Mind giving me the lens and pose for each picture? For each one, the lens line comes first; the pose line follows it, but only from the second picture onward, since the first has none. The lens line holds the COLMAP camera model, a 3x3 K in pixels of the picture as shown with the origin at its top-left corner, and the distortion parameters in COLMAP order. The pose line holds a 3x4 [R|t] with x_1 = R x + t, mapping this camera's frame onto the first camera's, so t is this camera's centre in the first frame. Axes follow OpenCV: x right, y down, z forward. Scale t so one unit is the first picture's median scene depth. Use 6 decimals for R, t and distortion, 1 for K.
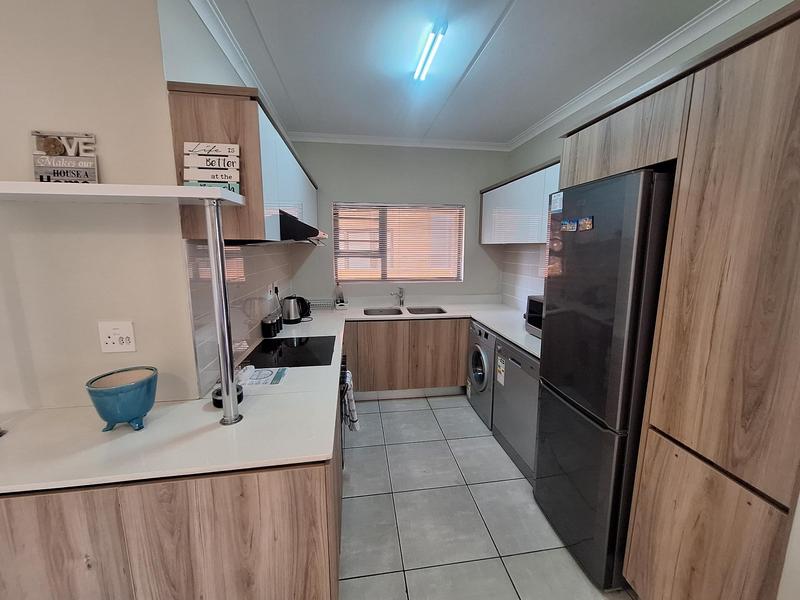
lens RADIAL K [[318.6, 0, 399.5], [0, 318.6, 297.1], [0, 0, 1]] dist [-0.001420, 0.000313]
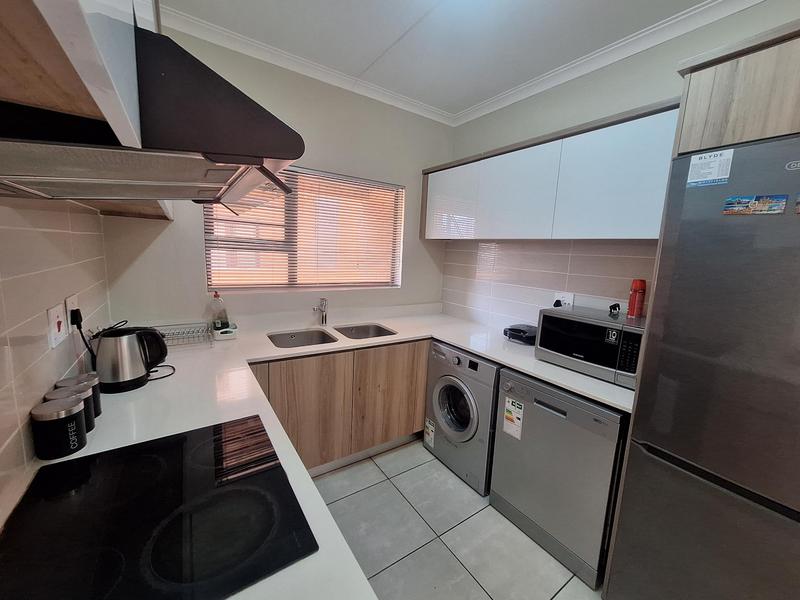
lens RADIAL K [[318.6, 0, 400.8], [0, 318.6, 297.5], [0, 0, 1]] dist [-0.001420, 0.000313]
pose [[0.897605, -0.024107, 0.440141, -0.161267], [0.024145, 0.999693, 0.005514, -0.034661], [-0.440139, 0.005678, 0.897912, 0.375006]]
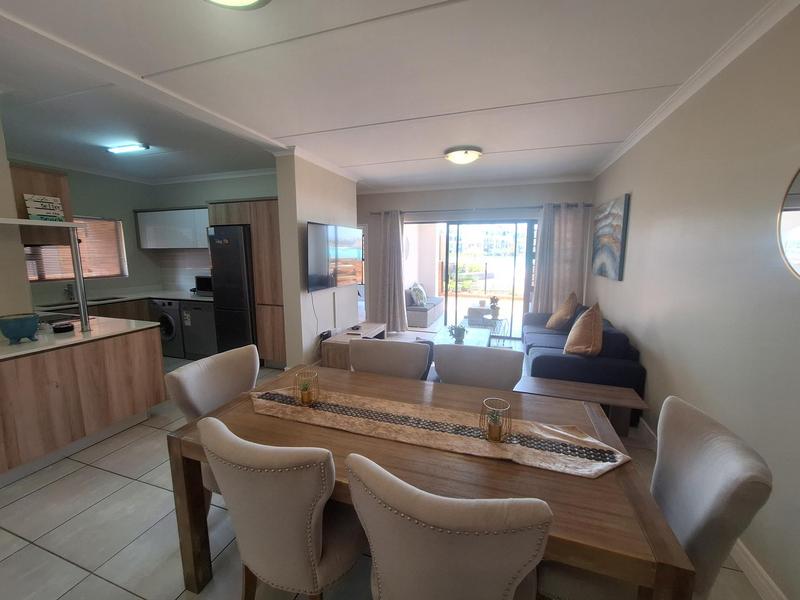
lens RADIAL K [[318.6, 0, 402.5], [0, 318.6, 294.5], [0, 0, 1]] dist [-0.001420, 0.000313]
pose [[0.446794, -0.123413, 0.886084, -0.559564], [0.145498, 0.987277, 0.064142, 0.124482], [-0.882726, 0.100265, 0.459066, -0.714072]]
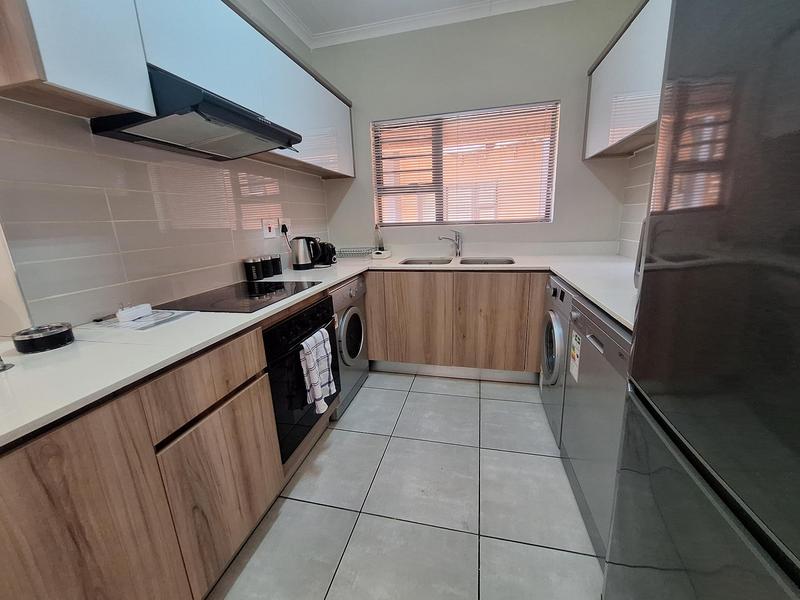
lens RADIAL K [[318.6, 0, 402.0], [0, 318.6, 295.0], [0, 0, 1]] dist [-0.001420, 0.000313]
pose [[0.930030, 0.051884, -0.363803, 0.183113], [-0.021379, 0.995945, 0.087384, 0.063439], [0.366862, -0.073492, 0.927368, 0.289350]]
